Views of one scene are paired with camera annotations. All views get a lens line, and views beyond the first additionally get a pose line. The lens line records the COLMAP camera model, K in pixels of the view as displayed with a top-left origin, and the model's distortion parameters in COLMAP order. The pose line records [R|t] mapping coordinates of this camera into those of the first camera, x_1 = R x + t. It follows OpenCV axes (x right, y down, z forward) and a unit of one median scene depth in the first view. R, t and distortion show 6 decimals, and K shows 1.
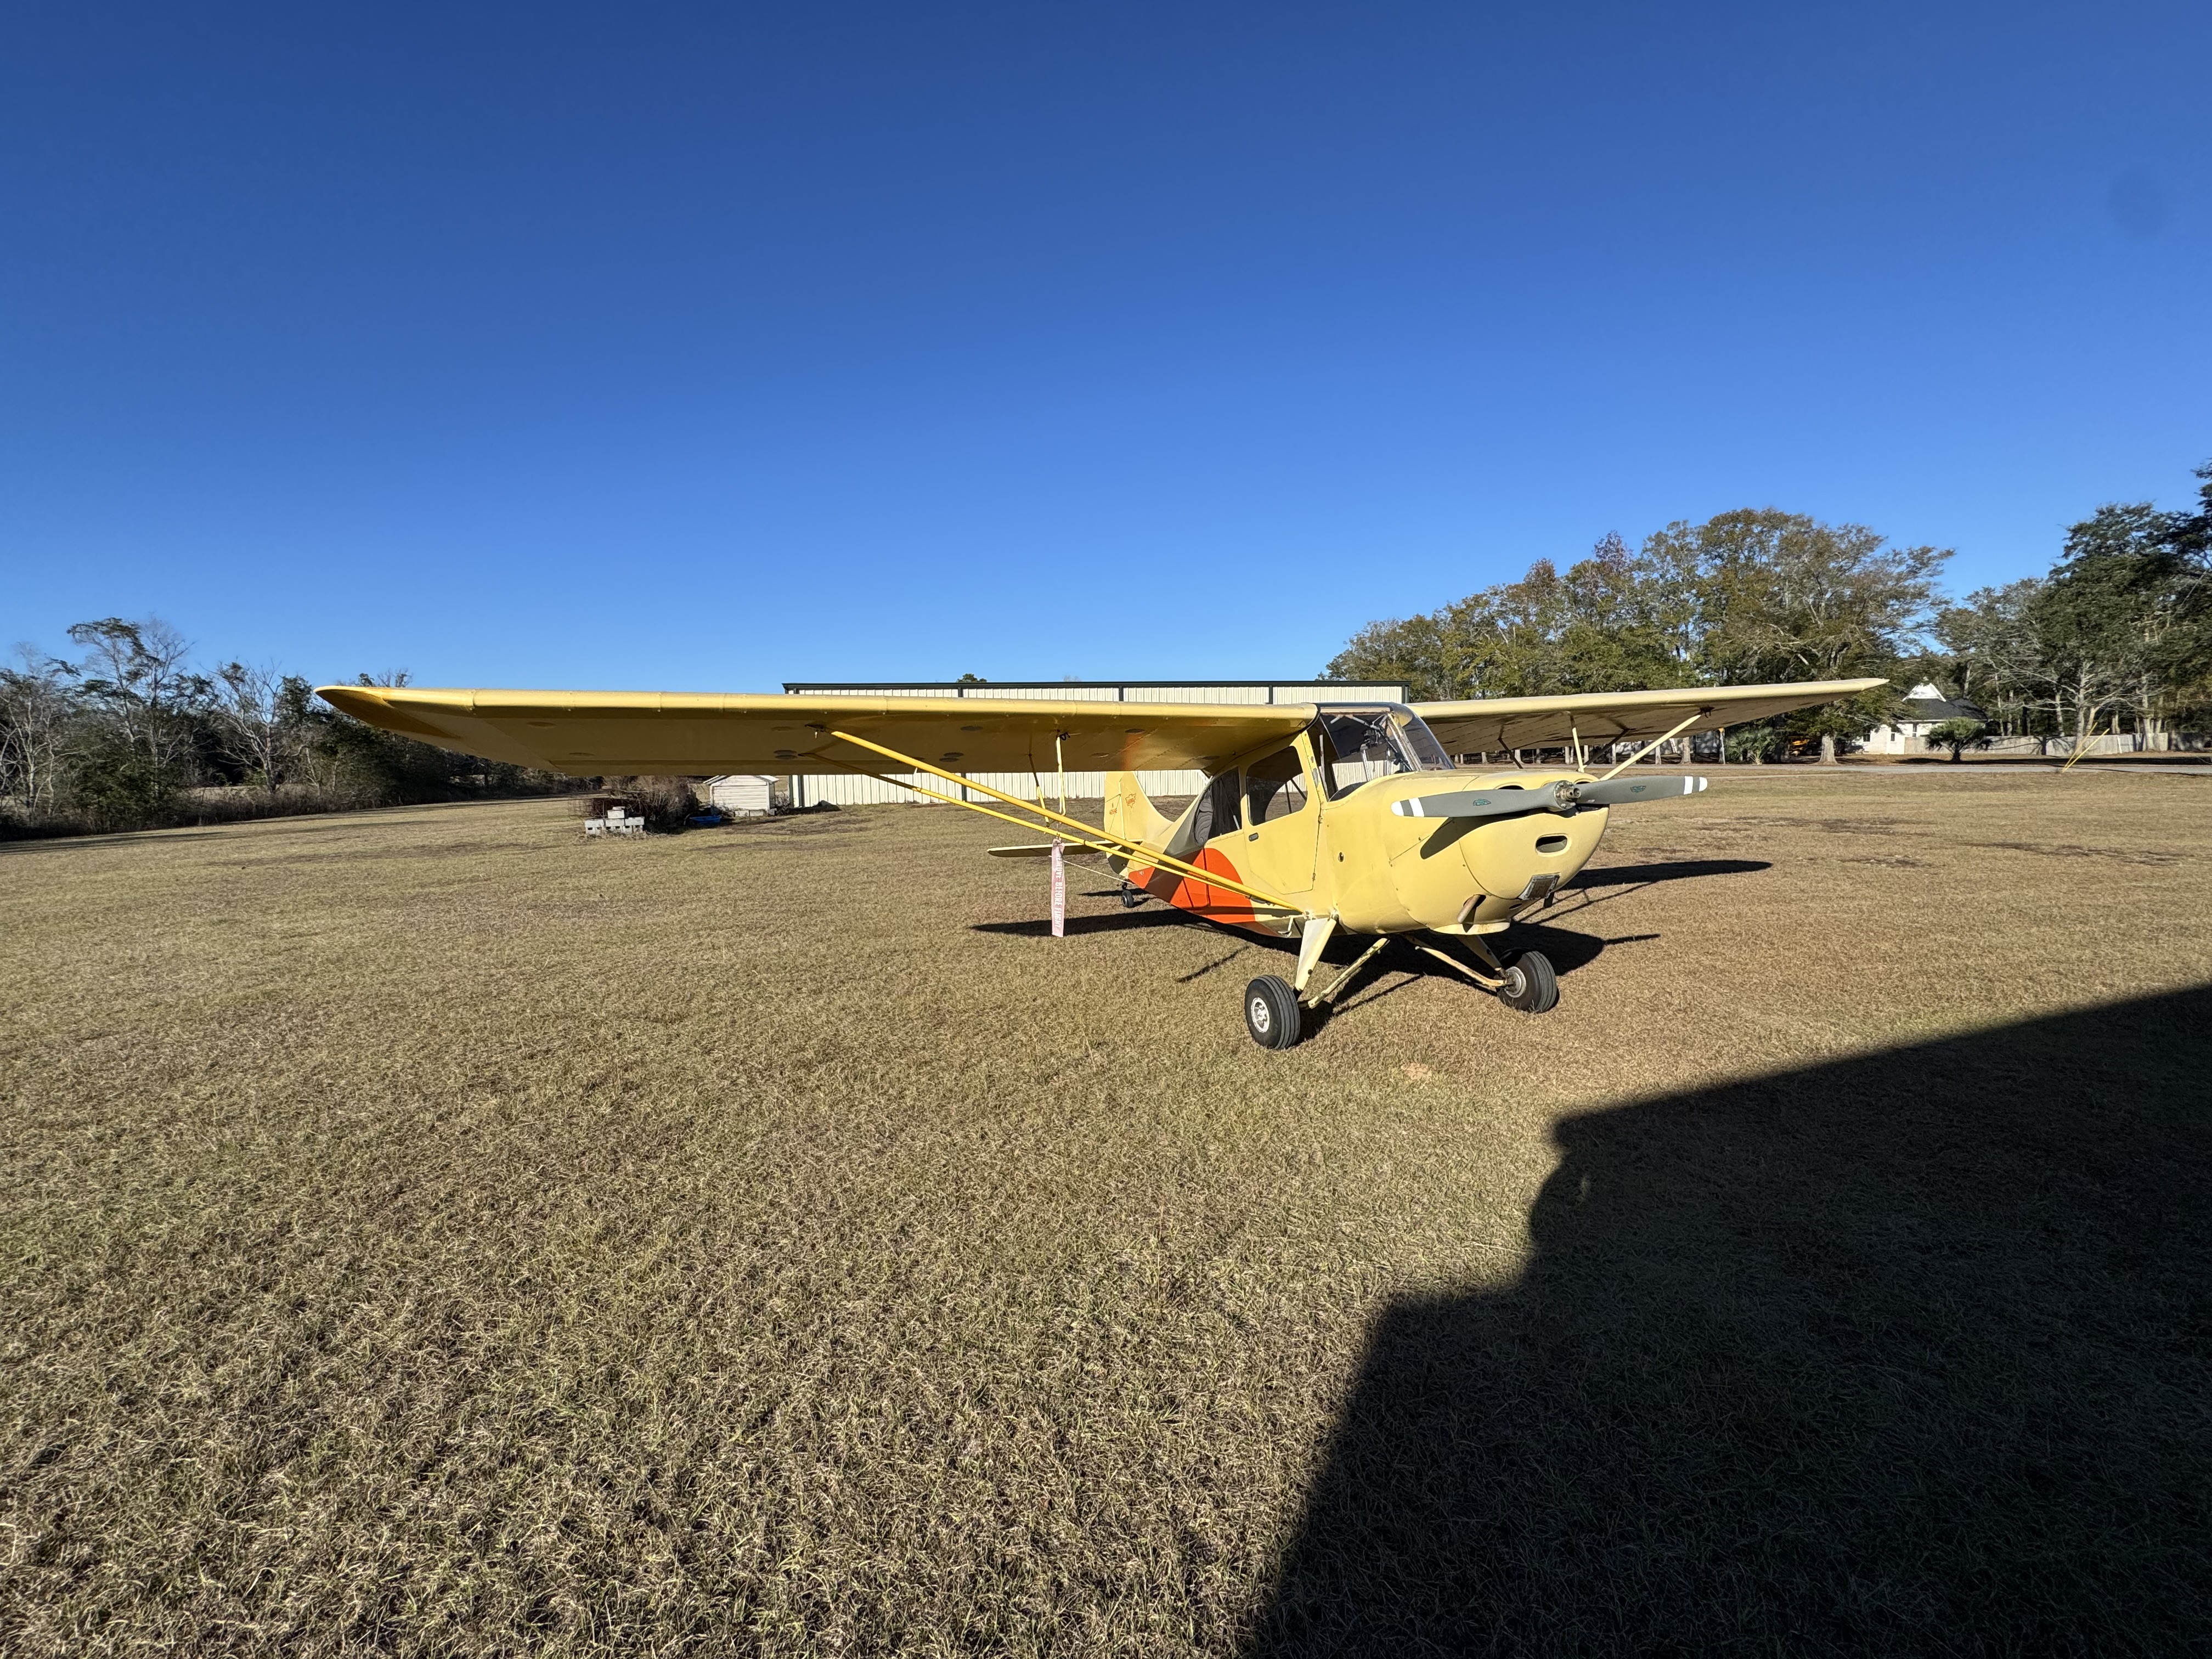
lens RADIAL K [[877.7, 0, 1107.4], [0, 877.7, 823.2], [0, 0, 1]] dist [-0.004759, 0.000688]
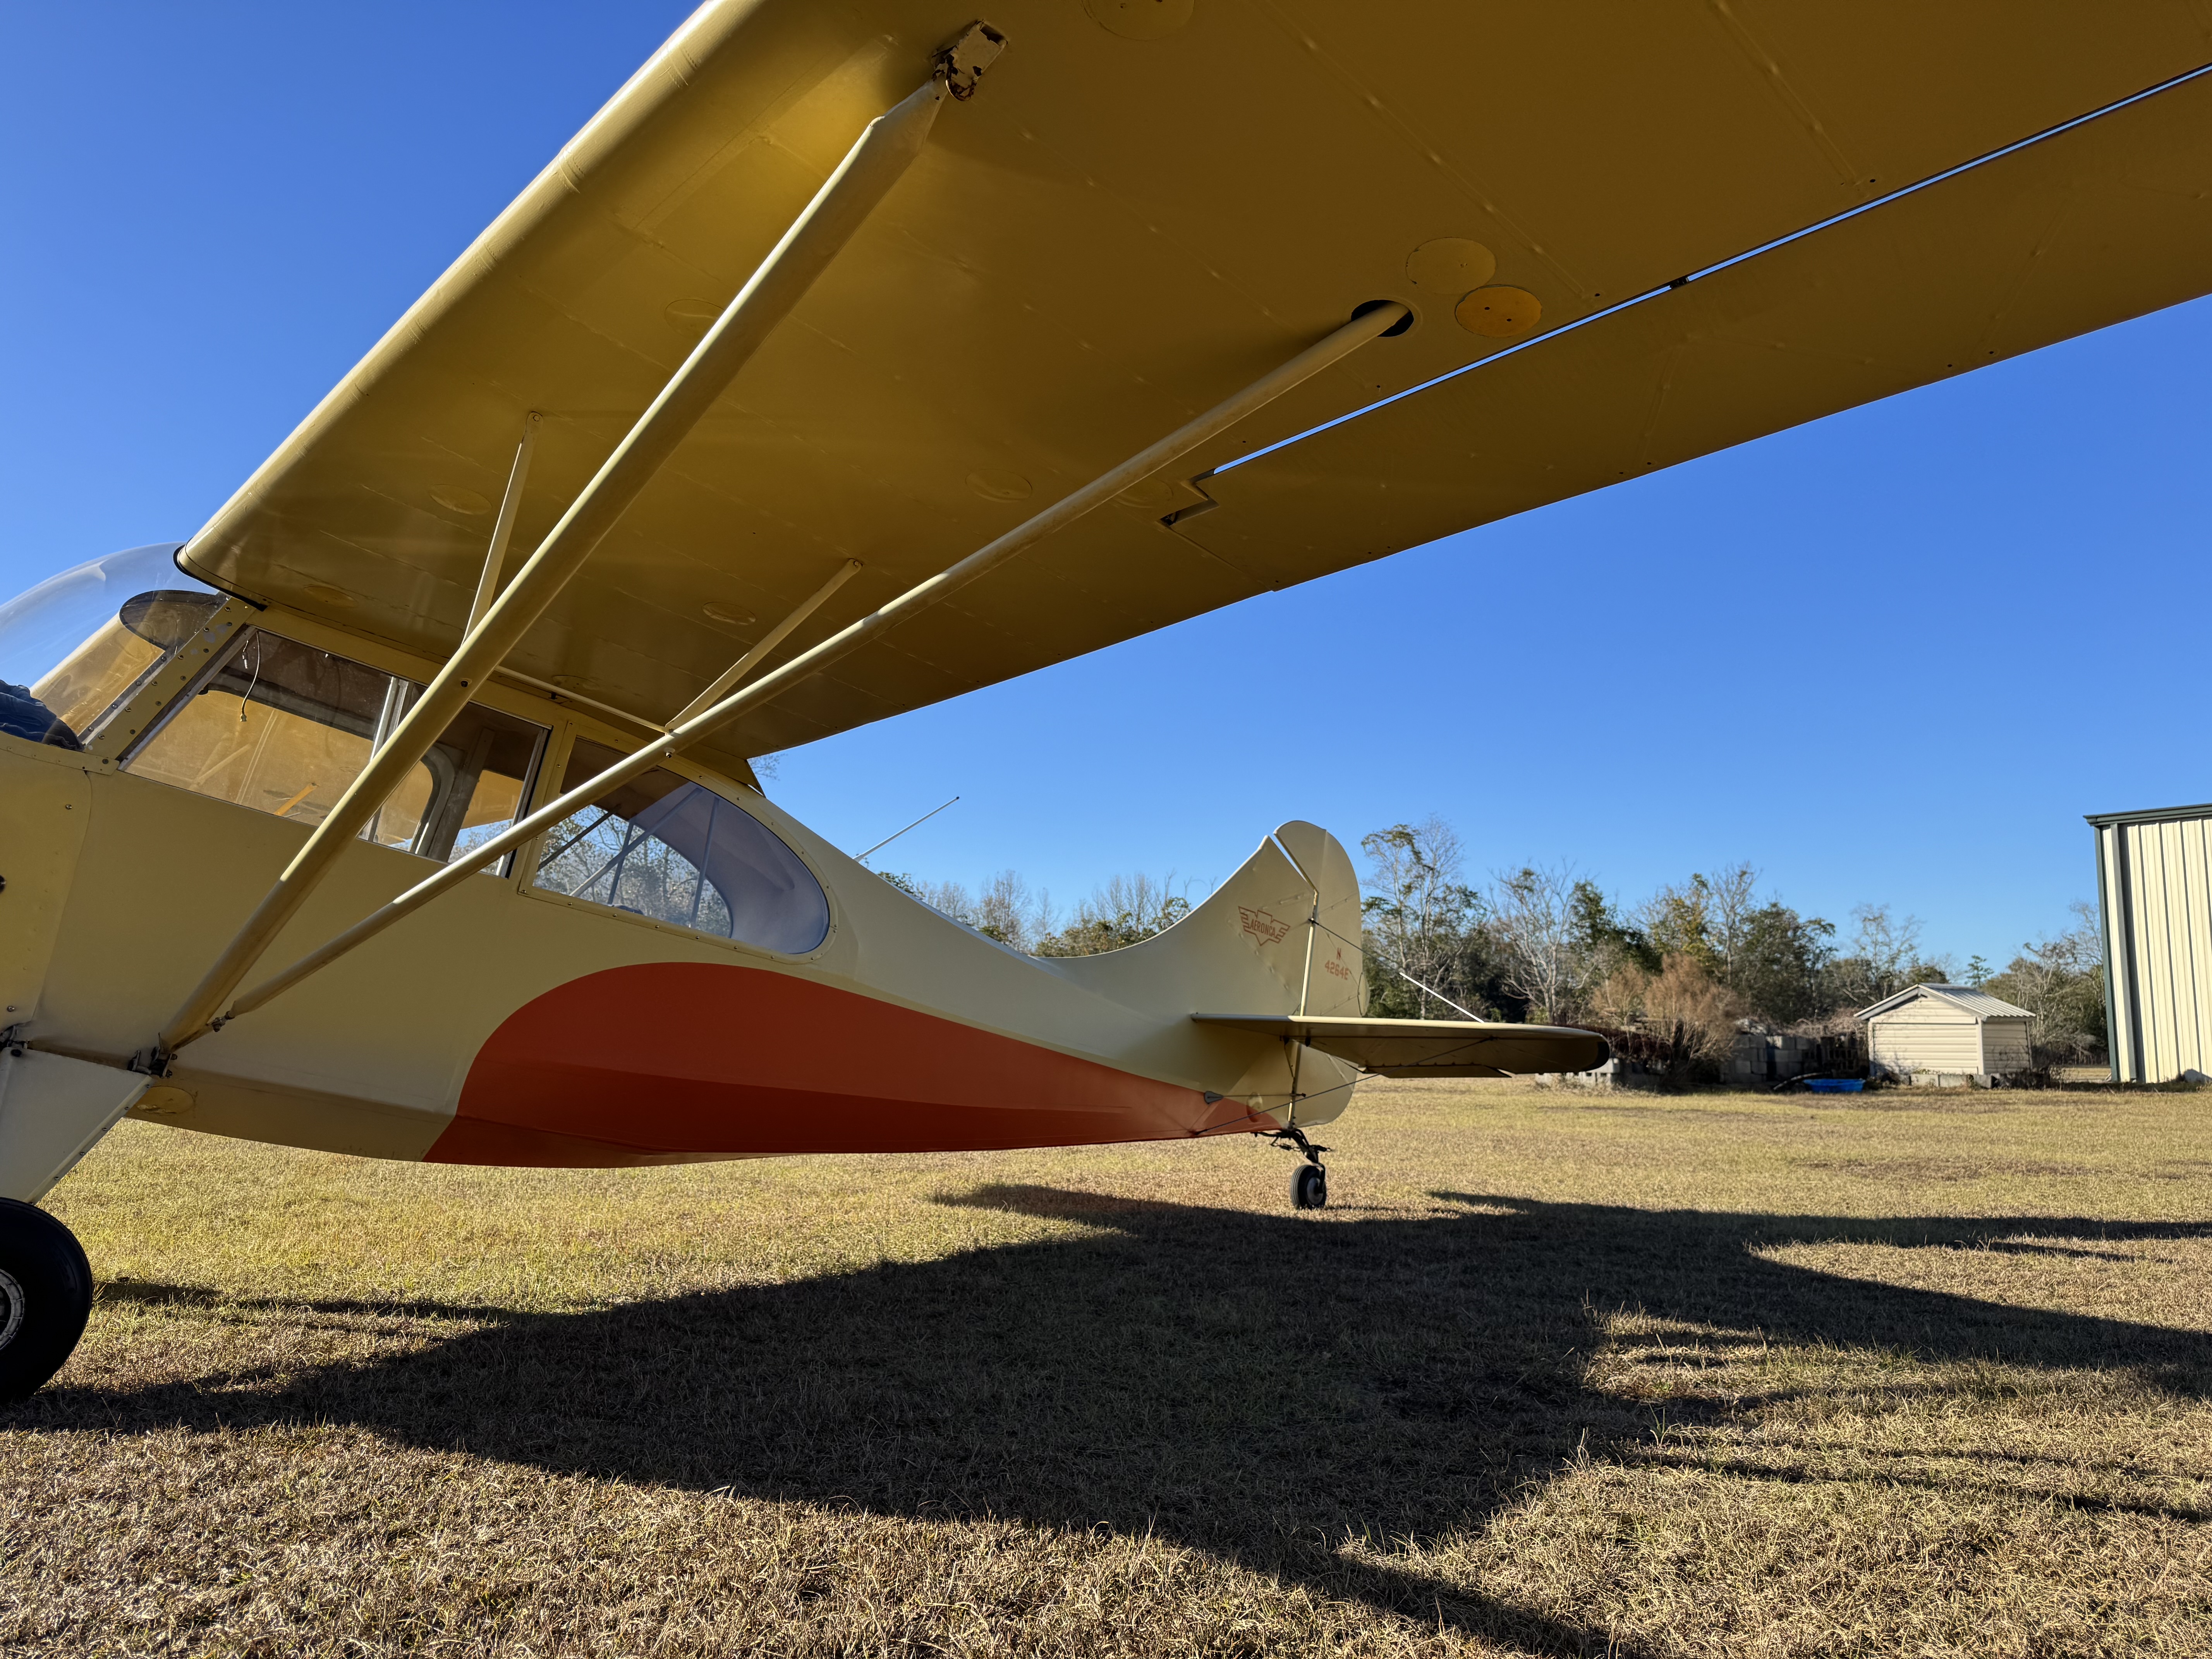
lens RADIAL K [[1553.9, 0, 1104.6], [0, 1553.9, 837.7], [0, 0, 1]] dist [0.028527, -0.022450]
pose [[0.379135, -0.092562, -0.920700, 0.165446], [-0.083910, 0.987446, -0.133826, 0.008124], [0.921529, 0.127994, 0.366609, 0.171870]]
